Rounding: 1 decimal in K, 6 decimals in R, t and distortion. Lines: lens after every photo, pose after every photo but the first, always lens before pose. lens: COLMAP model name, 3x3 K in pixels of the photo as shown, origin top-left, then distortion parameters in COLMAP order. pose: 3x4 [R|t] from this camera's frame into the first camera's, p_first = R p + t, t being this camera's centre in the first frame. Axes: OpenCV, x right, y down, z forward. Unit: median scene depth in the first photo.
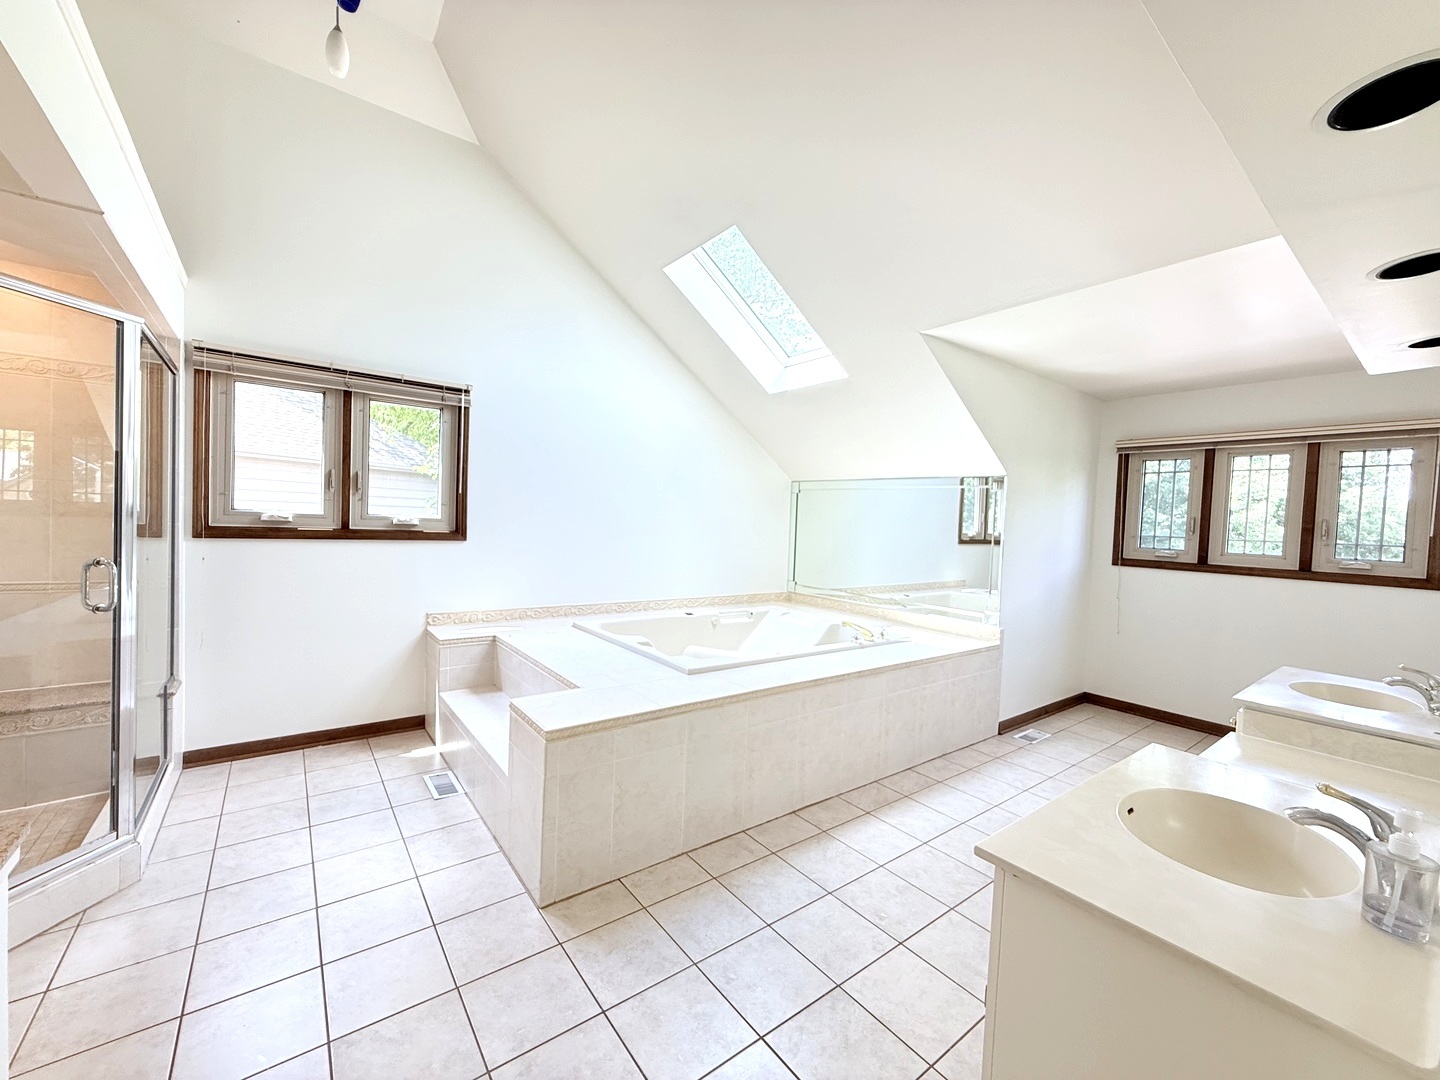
lens RADIAL K [[577.7, 0, 722.3], [0, 577.7, 537.4], [0, 0, 1]] dist [0.004767, 0.000154]
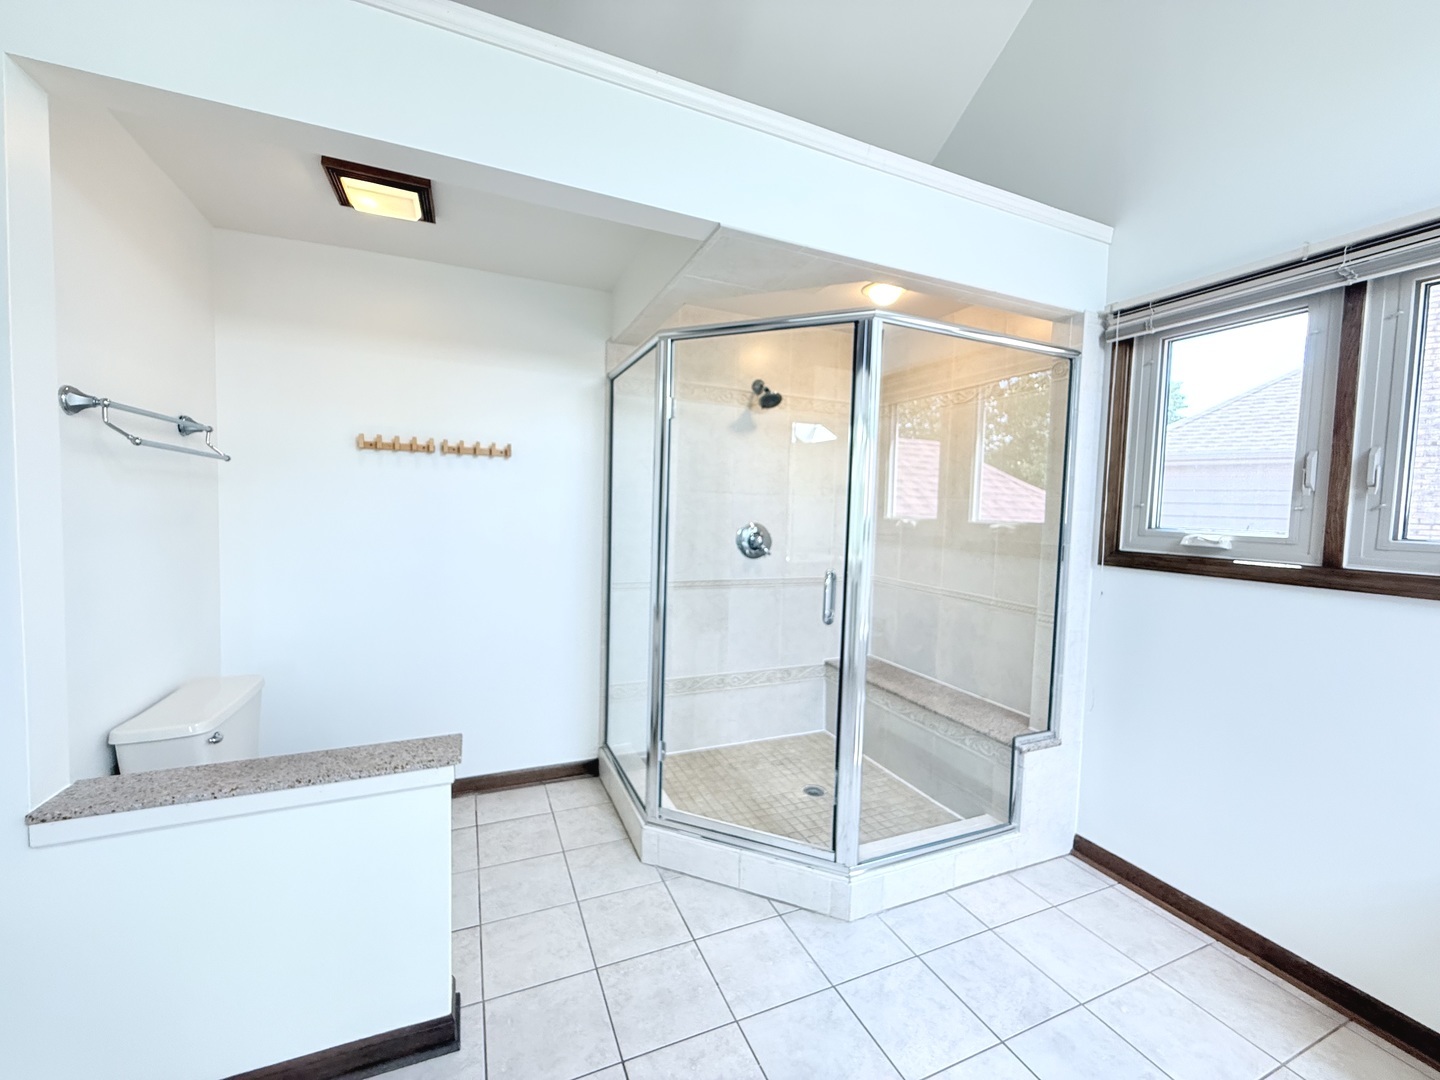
lens RADIAL K [[577.7, 0, 719.2], [0, 577.7, 541.9], [0, 0, 1]] dist [0.004767, 0.000154]
pose [[-0.233718, 0.008269, -0.972269, -0.045396], [-0.076240, 0.996729, 0.026804, -0.010966], [0.969311, 0.080390, -0.232323, 0.632990]]
